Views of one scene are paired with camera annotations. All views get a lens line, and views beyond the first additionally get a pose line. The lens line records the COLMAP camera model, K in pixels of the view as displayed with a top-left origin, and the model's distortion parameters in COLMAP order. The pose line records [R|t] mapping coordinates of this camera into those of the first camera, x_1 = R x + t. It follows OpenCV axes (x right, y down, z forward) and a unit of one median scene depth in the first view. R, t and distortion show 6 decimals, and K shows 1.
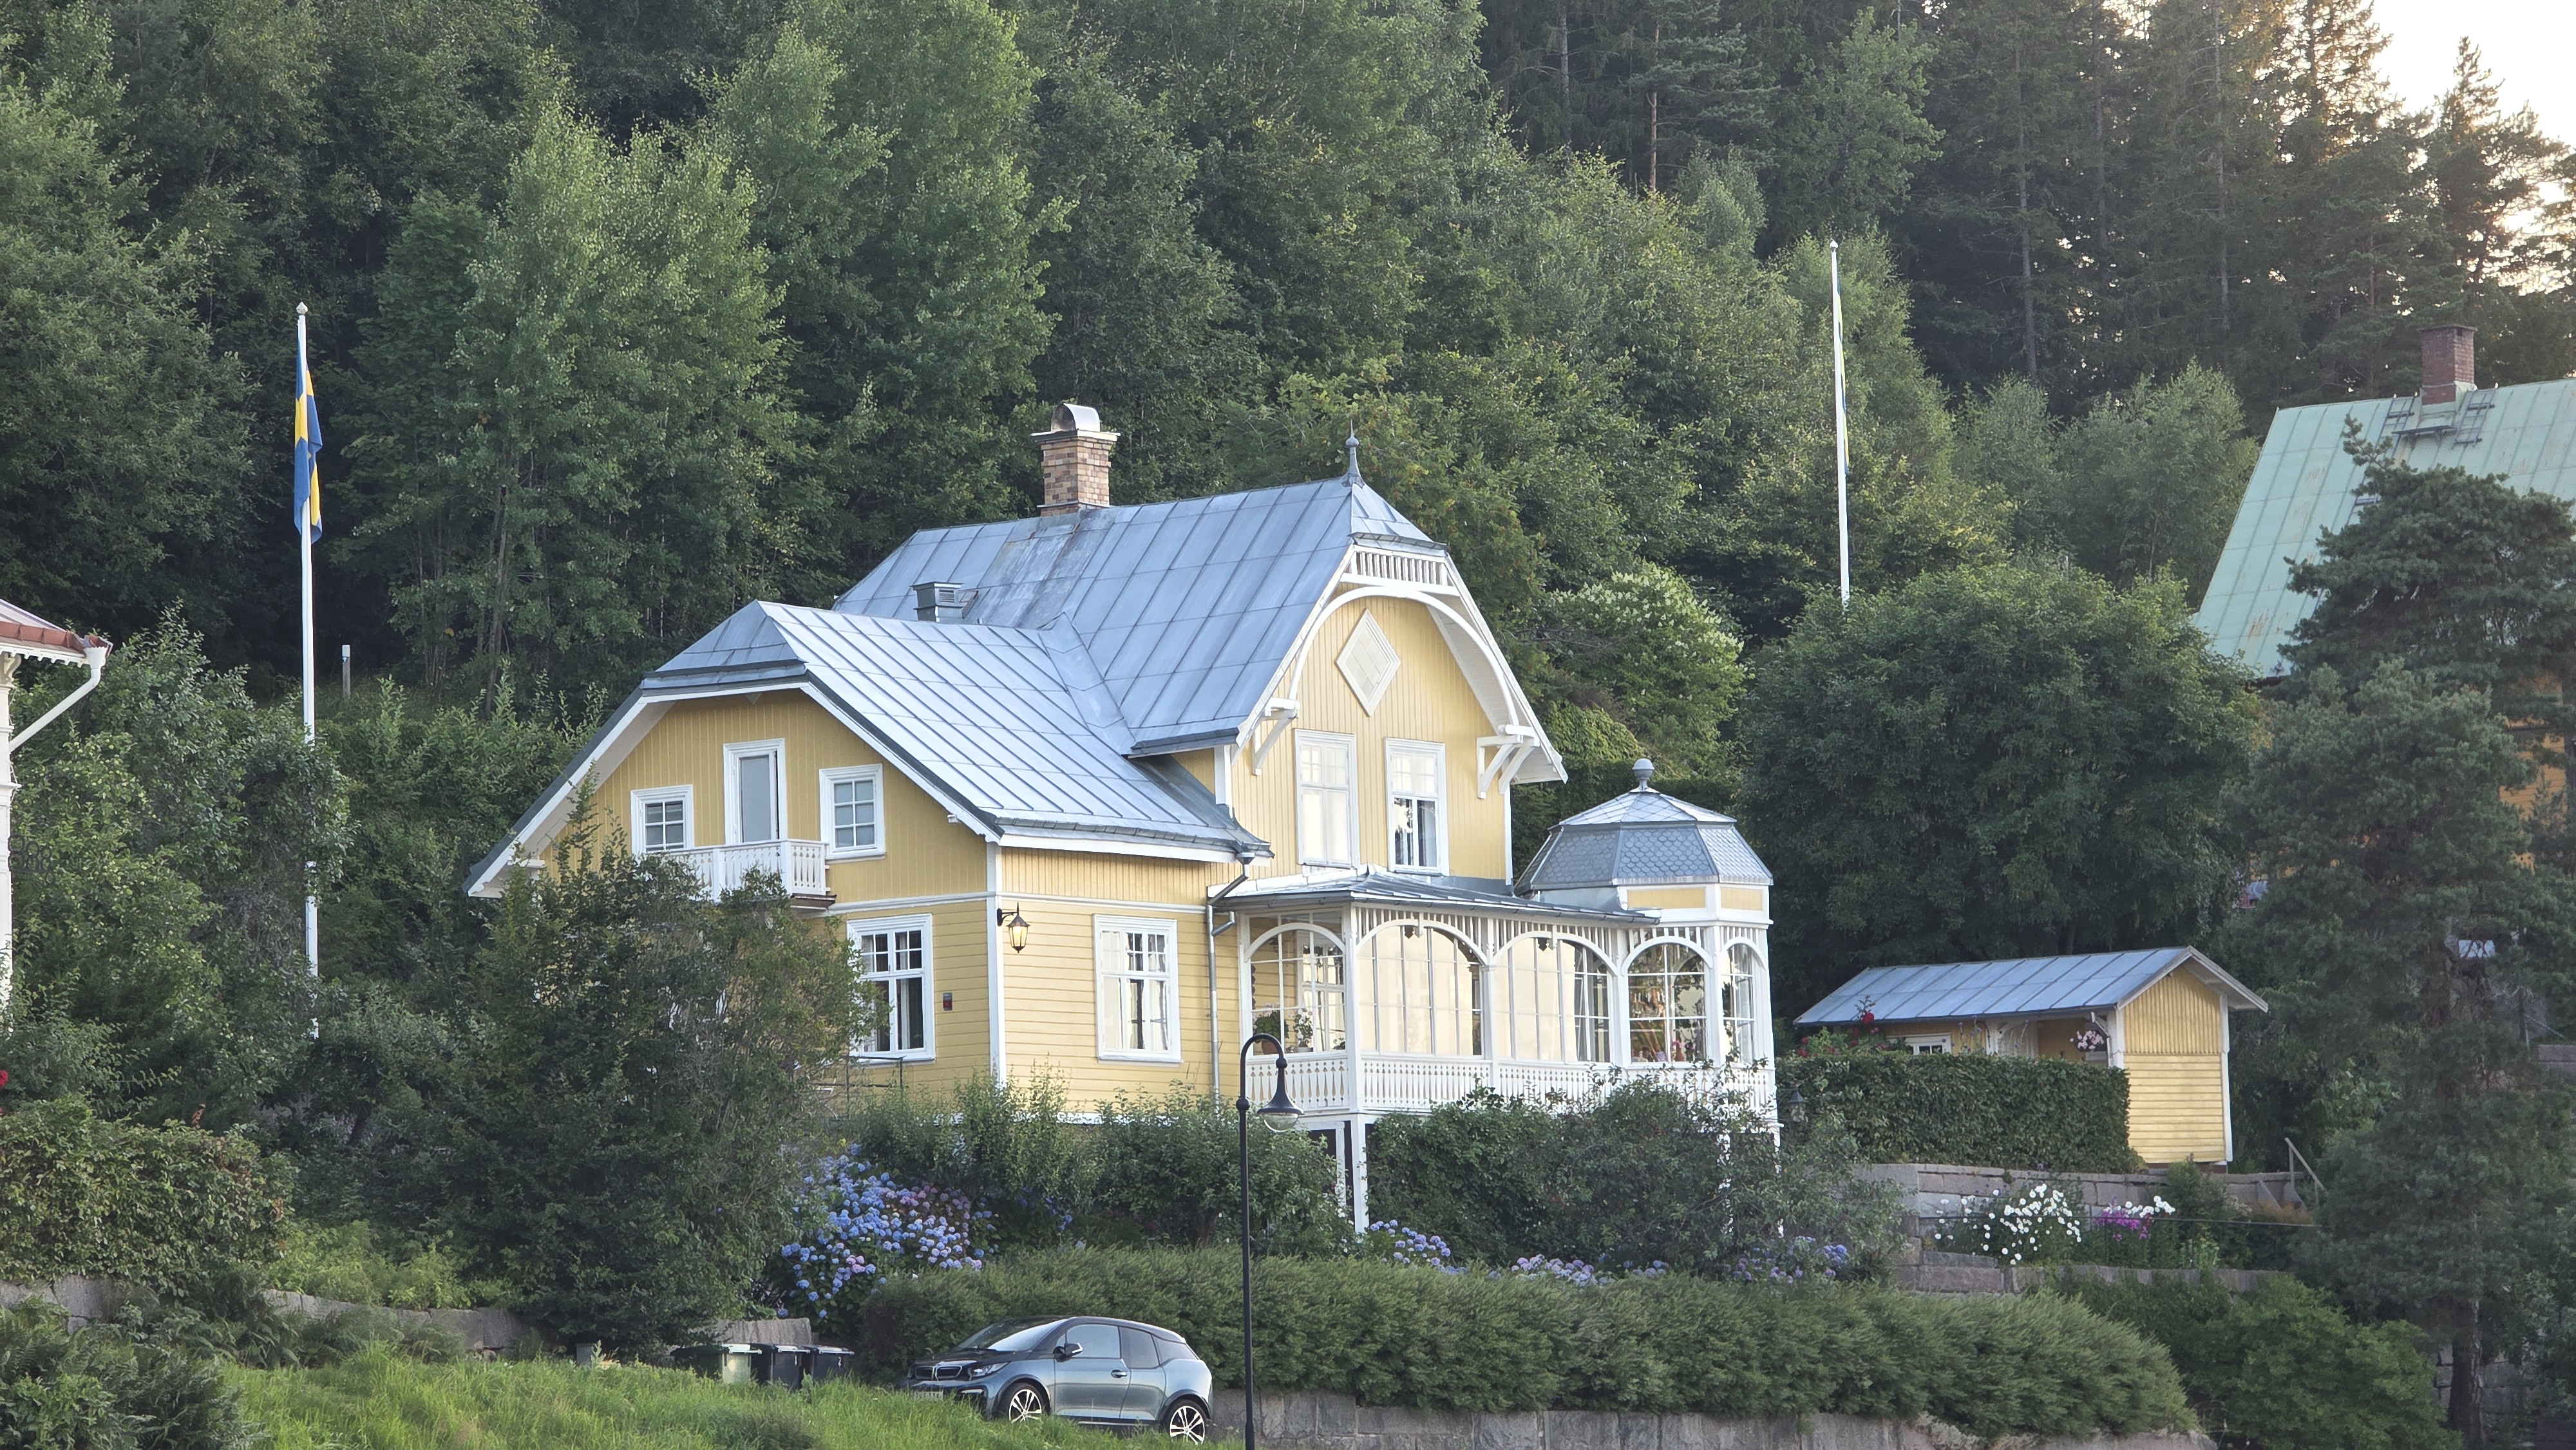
lens RADIAL K [[8530.4, 0, 1183.8], [0, 8530.4, 789.1], [0, 0, 1]] dist [0.323863, 0.000000]
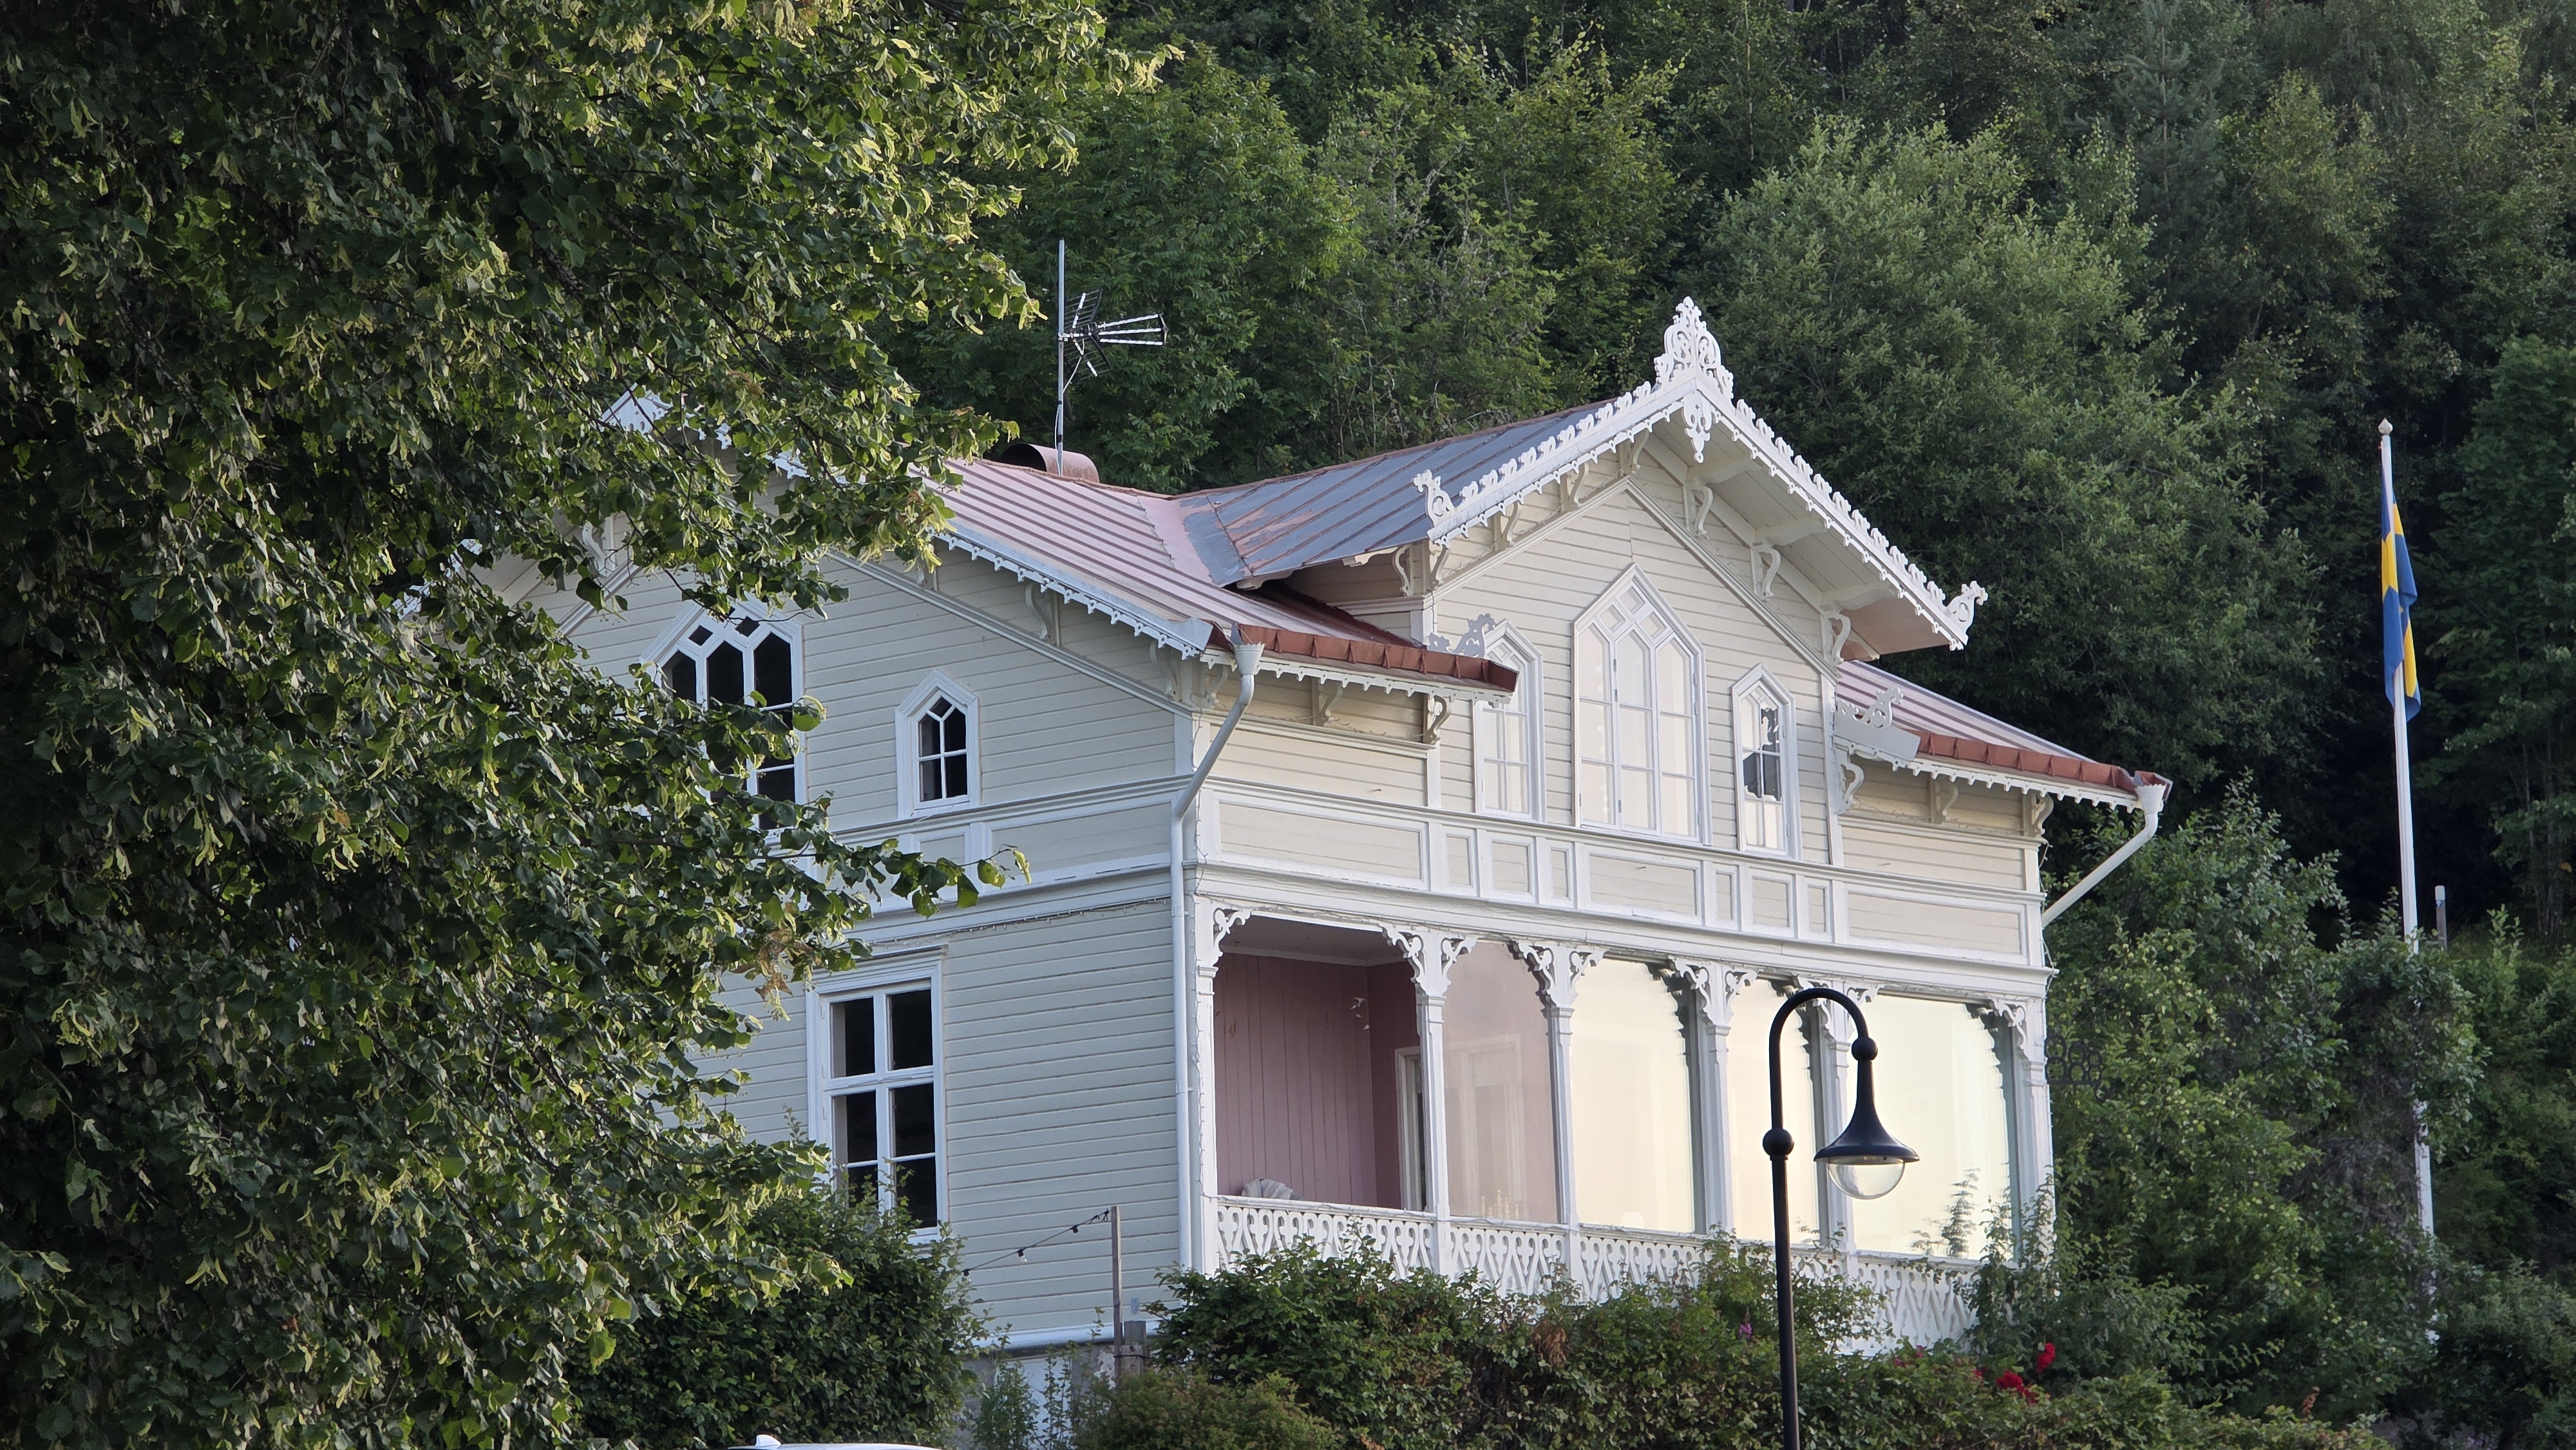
lens RADIAL K [[8530.4, 0, 1288.4], [0, 8530.4, 734.3], [0, 0, 1]] dist [0.323863, 0.000000]
pose [[0.974935, -0.039864, -0.218889, -0.028693], [0.027038, 0.997754, -0.061284, 0.018696], [0.220840, 0.053830, 0.973823, 0.200254]]
